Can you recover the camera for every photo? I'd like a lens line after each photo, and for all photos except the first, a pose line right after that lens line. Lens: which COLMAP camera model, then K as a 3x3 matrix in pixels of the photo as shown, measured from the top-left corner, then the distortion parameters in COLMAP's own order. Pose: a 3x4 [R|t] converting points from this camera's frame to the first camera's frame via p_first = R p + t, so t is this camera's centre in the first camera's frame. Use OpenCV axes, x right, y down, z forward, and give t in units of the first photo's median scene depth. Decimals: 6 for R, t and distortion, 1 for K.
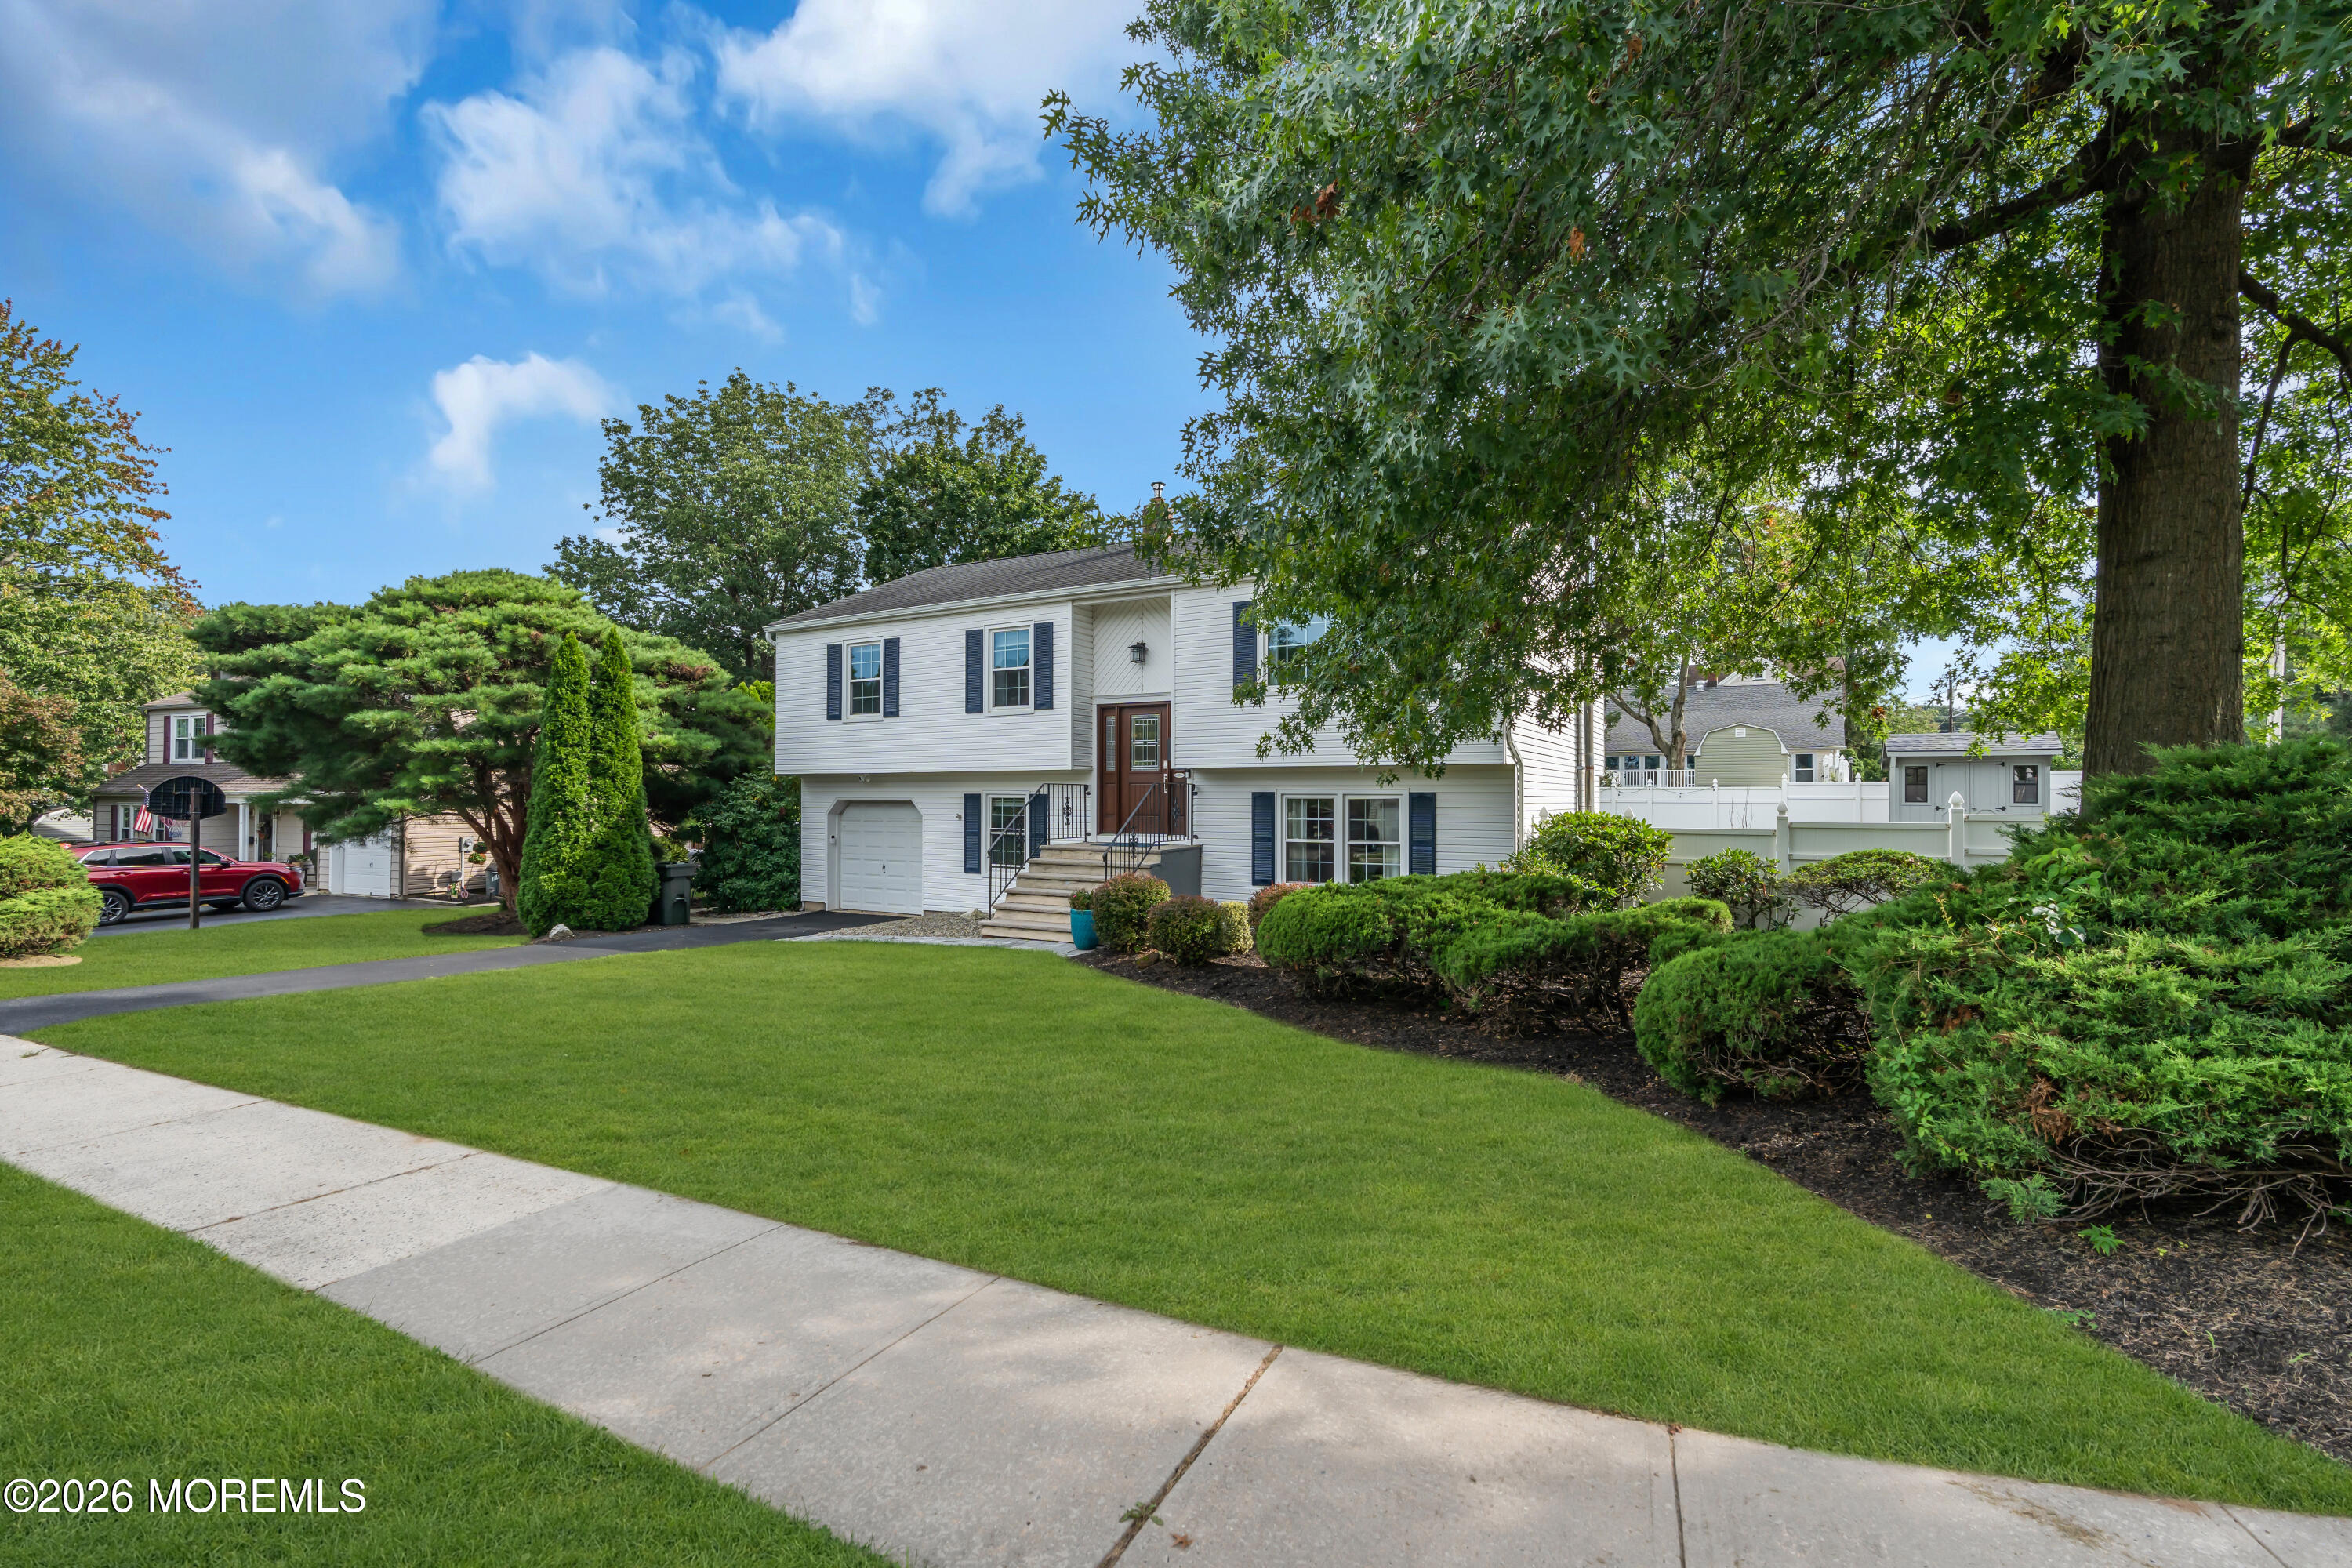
lens RADIAL K [[1062.9, 0, 1175.4], [0, 1062.9, 801.9], [0, 0, 1]] dist [-0.007012, 0.004064]
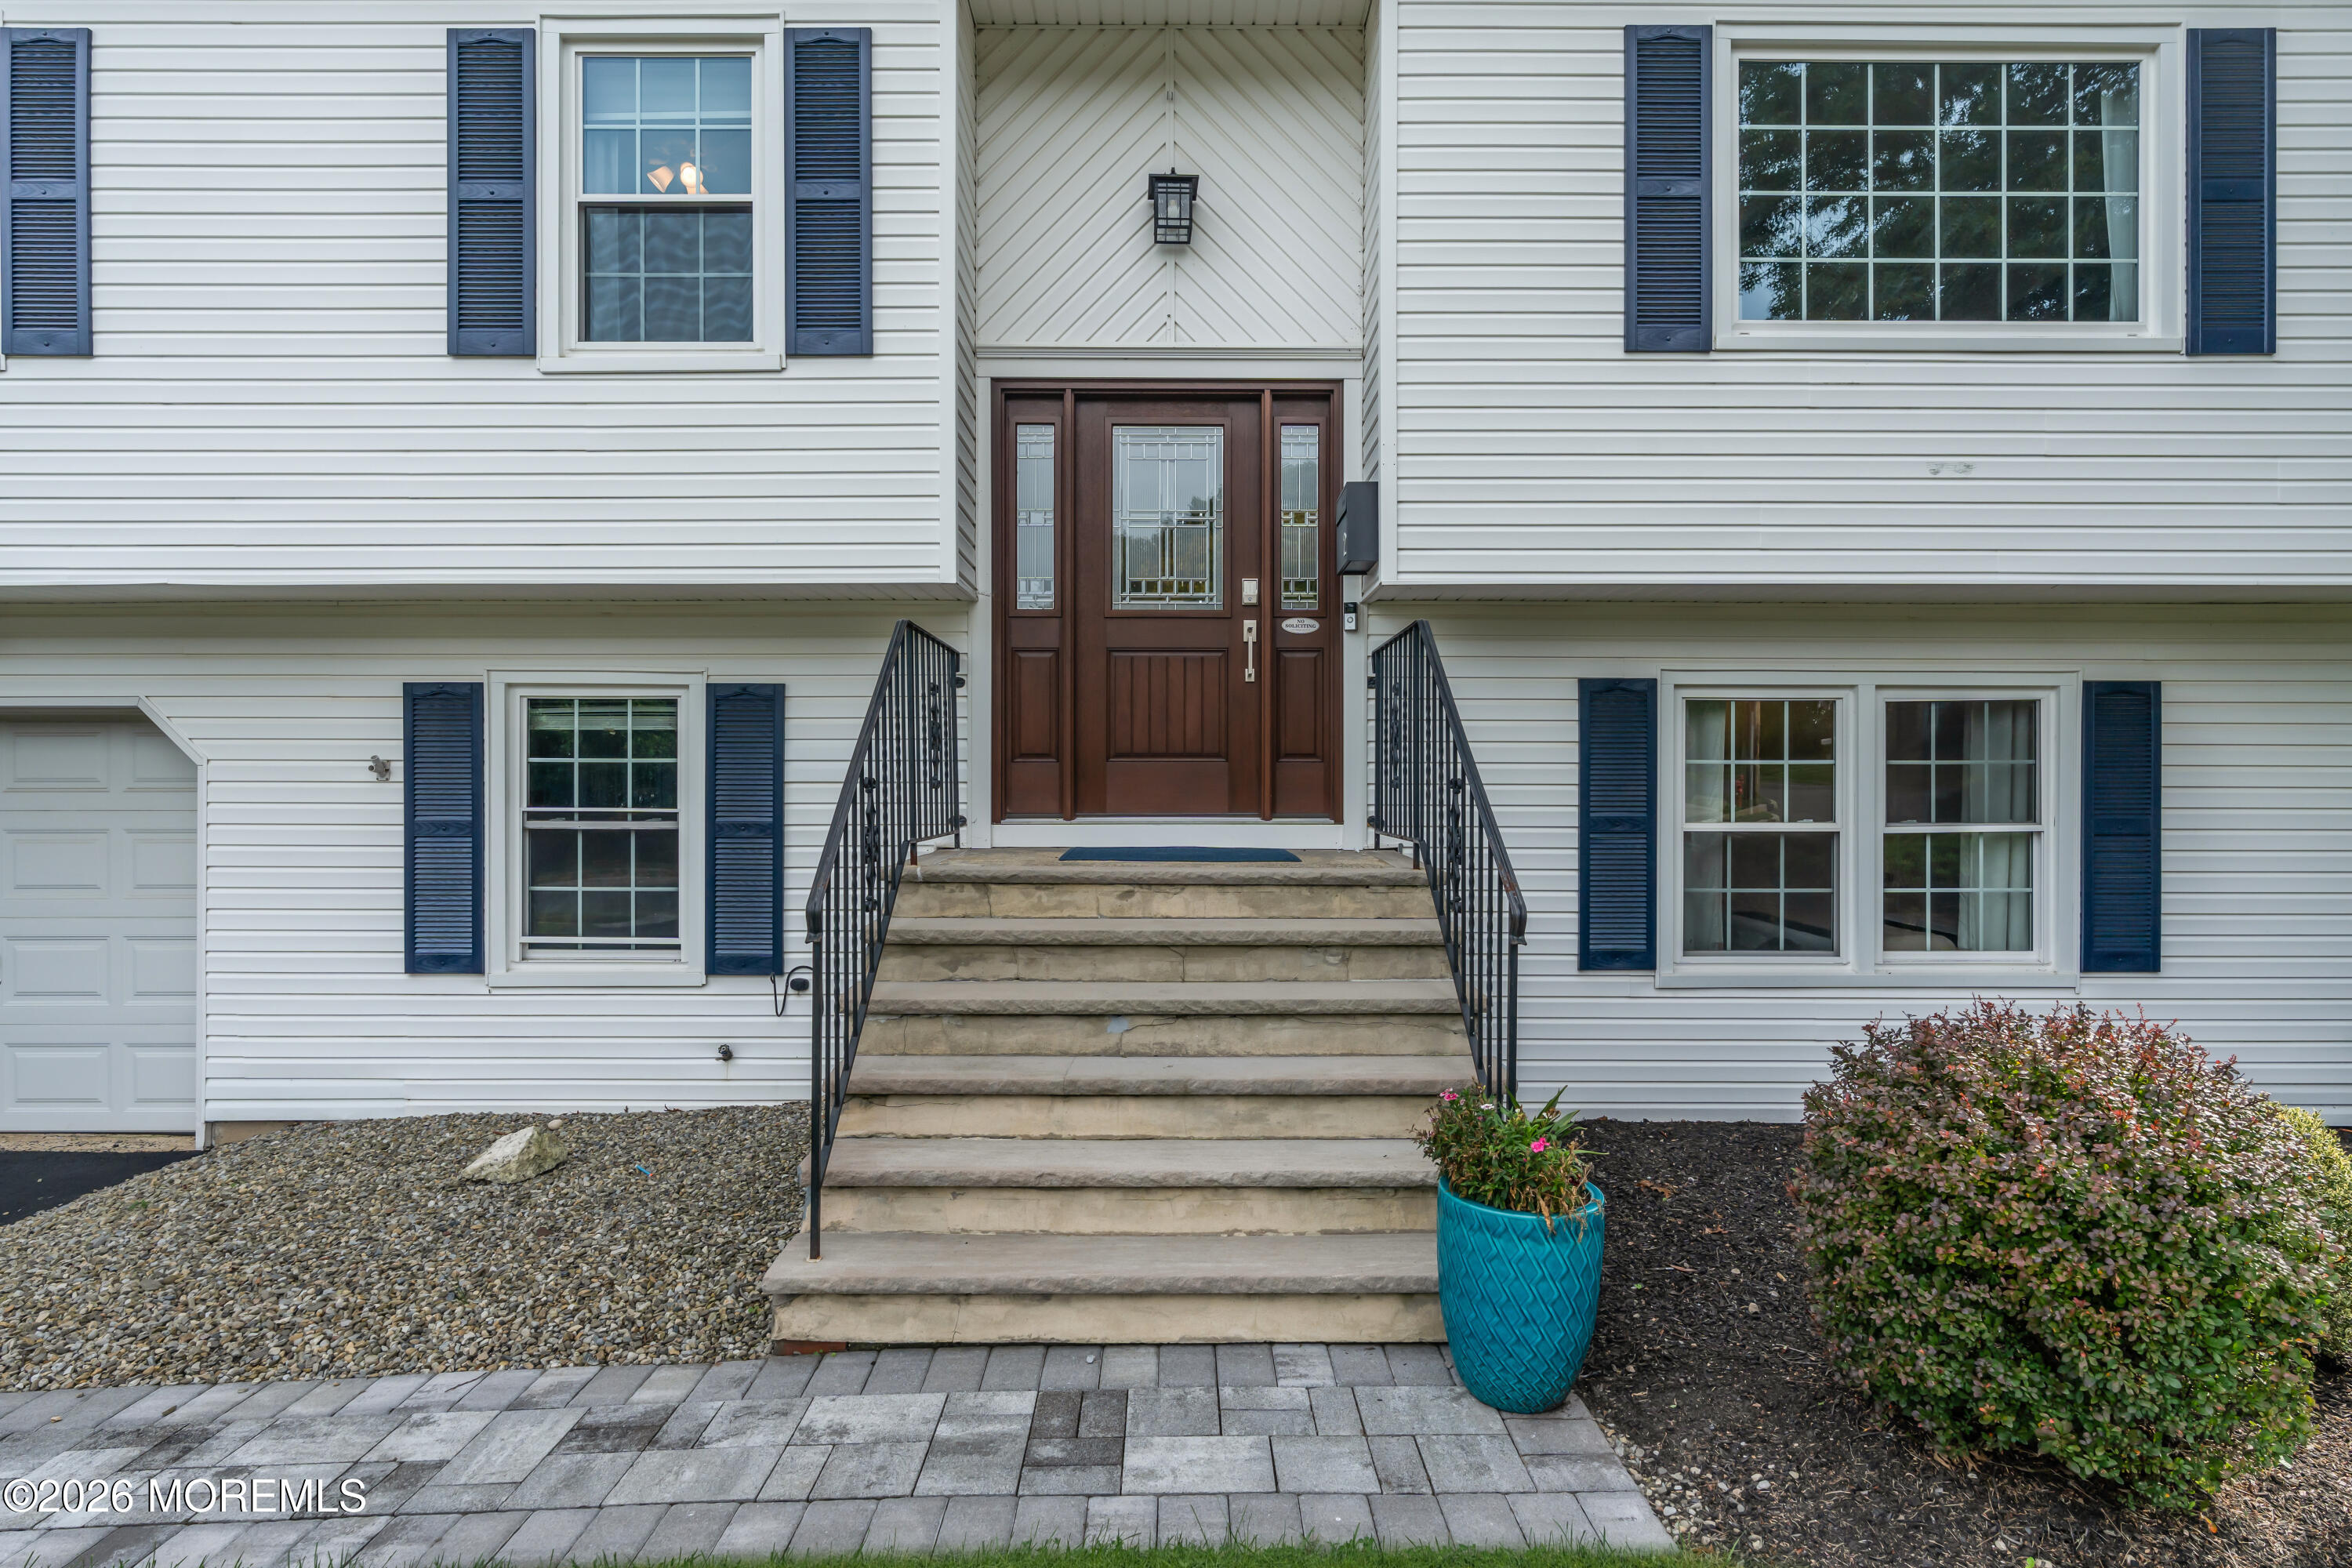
lens RADIAL K [[1298.1, 0, 1188.9], [0, 1298.1, 788.3], [0, 0, 1]] dist [-0.002590, 0.002067]
pose [[0.865197, -0.006070, 0.501395, -0.202826], [0.002891, 0.999970, 0.007117, 0.018644], [-0.501423, -0.004708, 0.865189, 0.650546]]
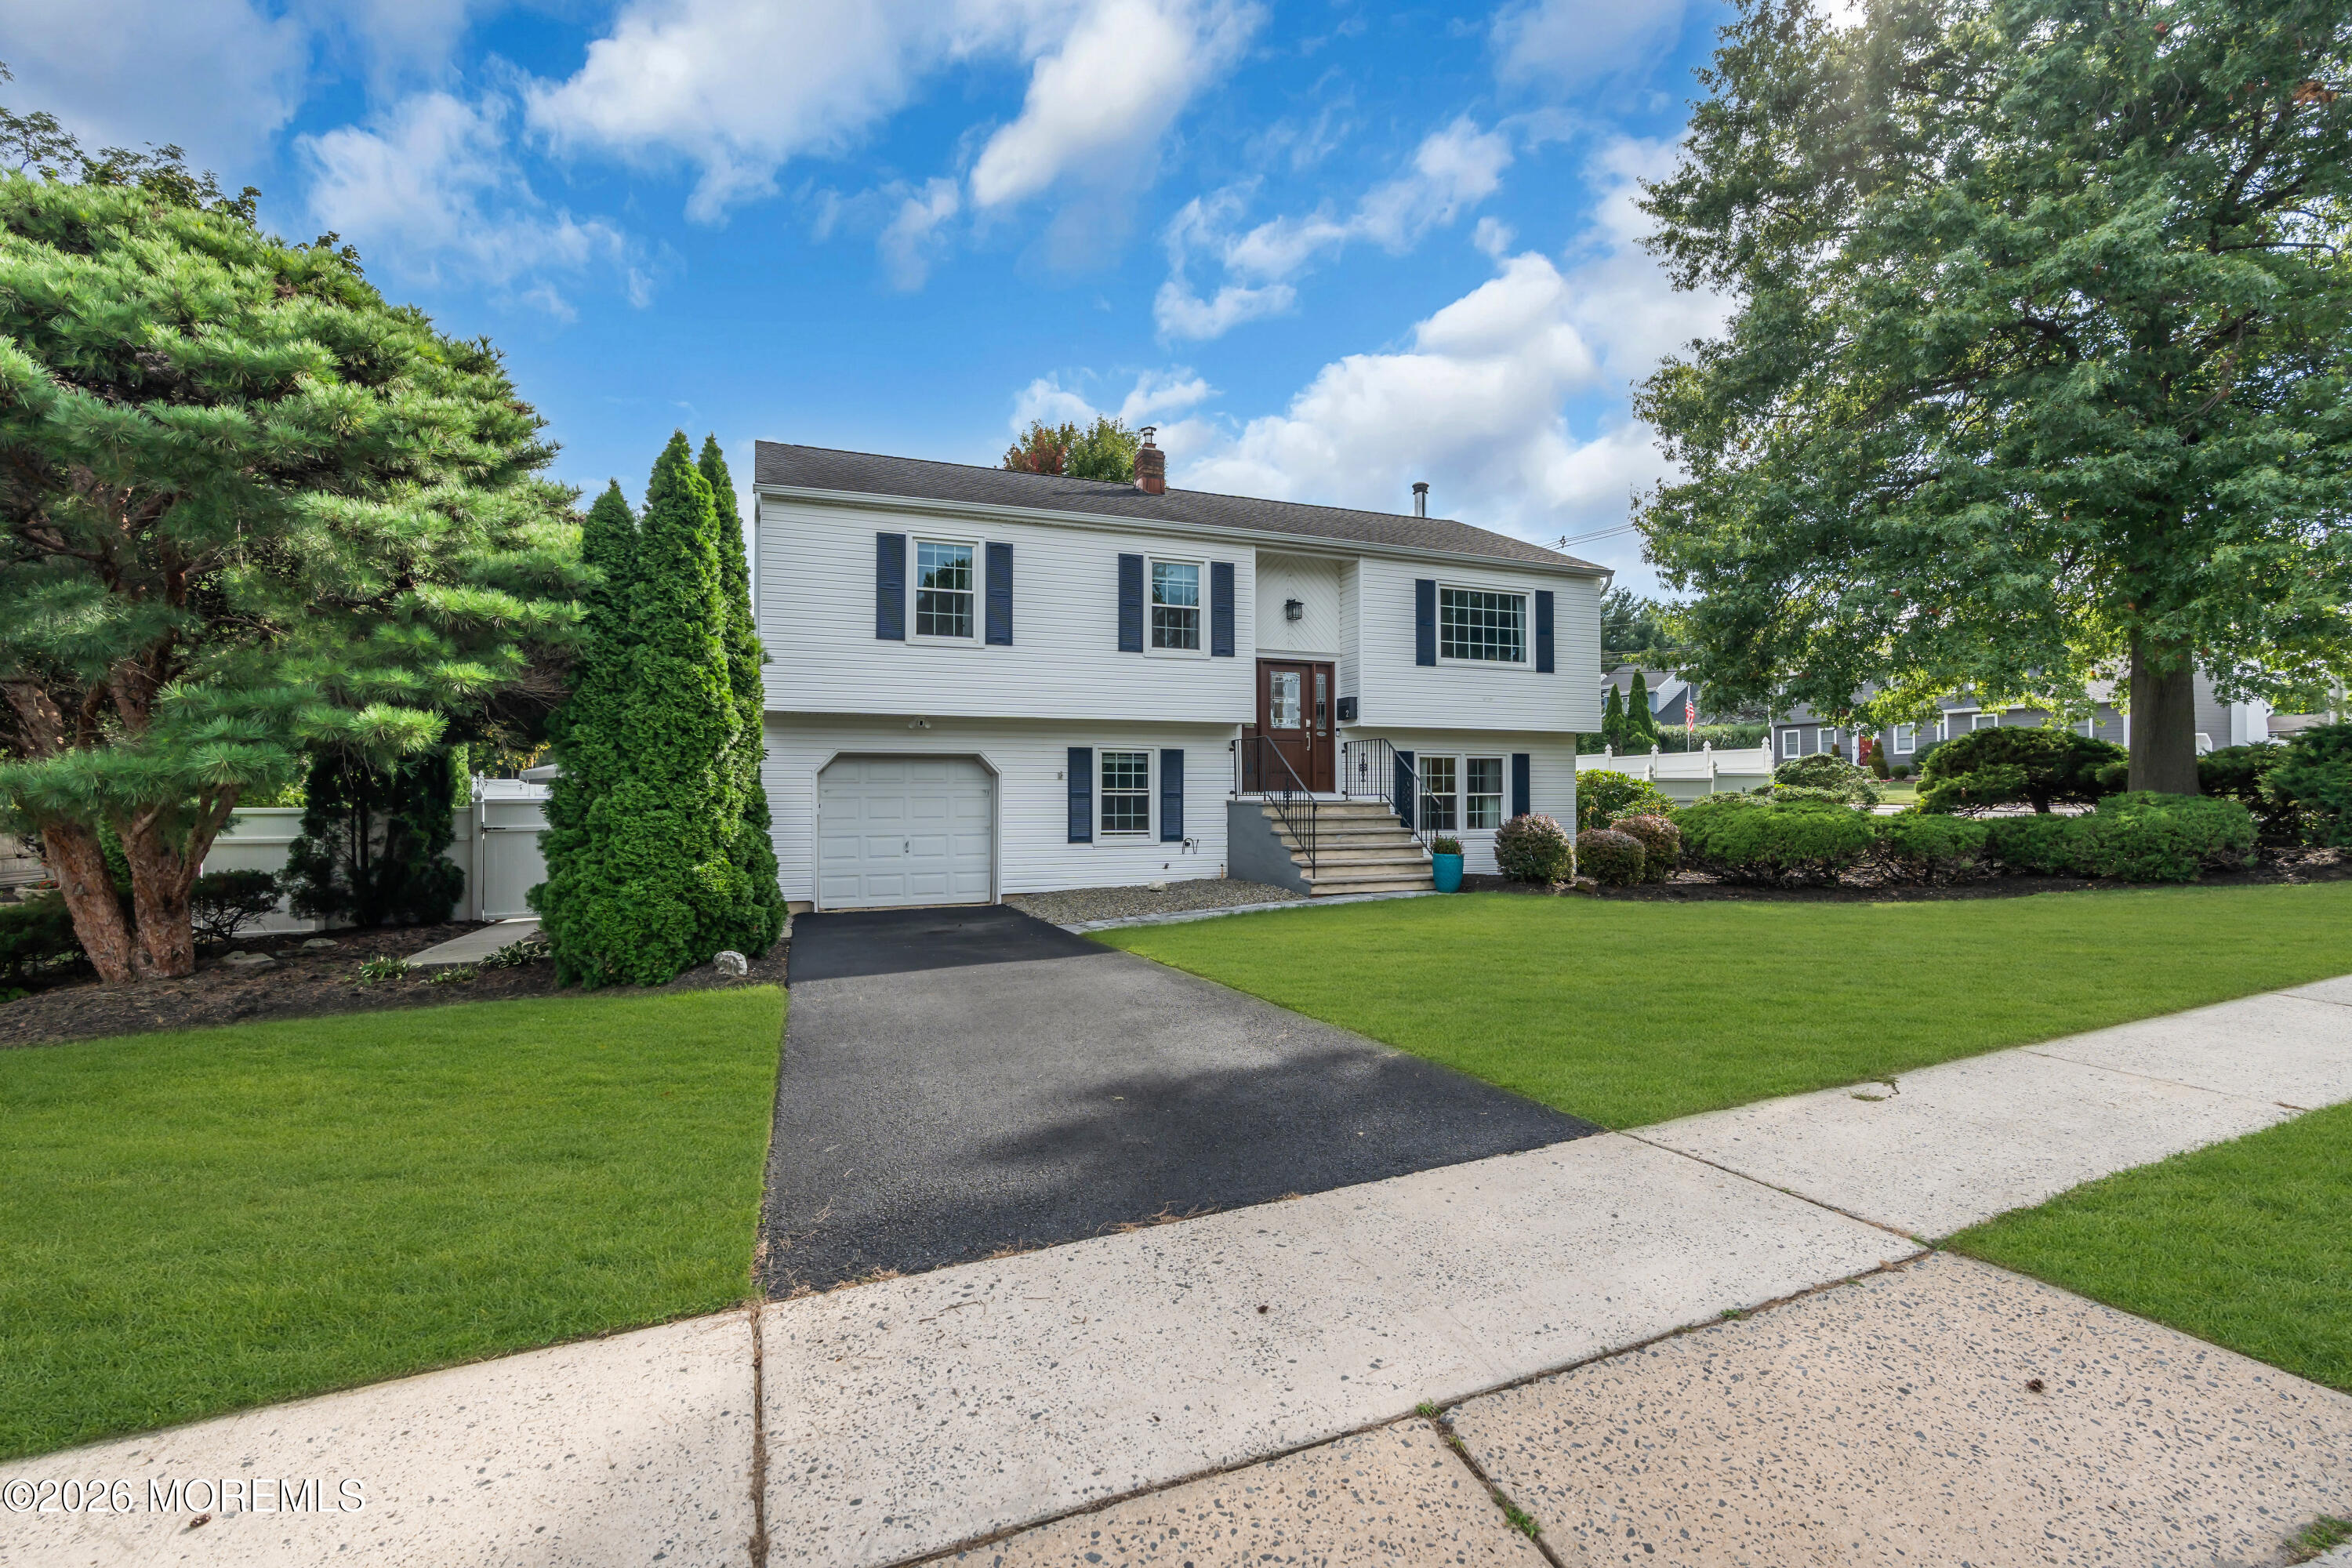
lens RADIAL K [[1062.9, 0, 1195.9], [0, 1062.9, 799.3], [0, 0, 1]] dist [-0.007012, 0.004064]
pose [[0.606257, -0.004336, 0.795257, -0.843032], [0.007612, 0.999971, -0.000350, 0.035955], [-0.795233, 0.006265, 0.606272, 0.445069]]
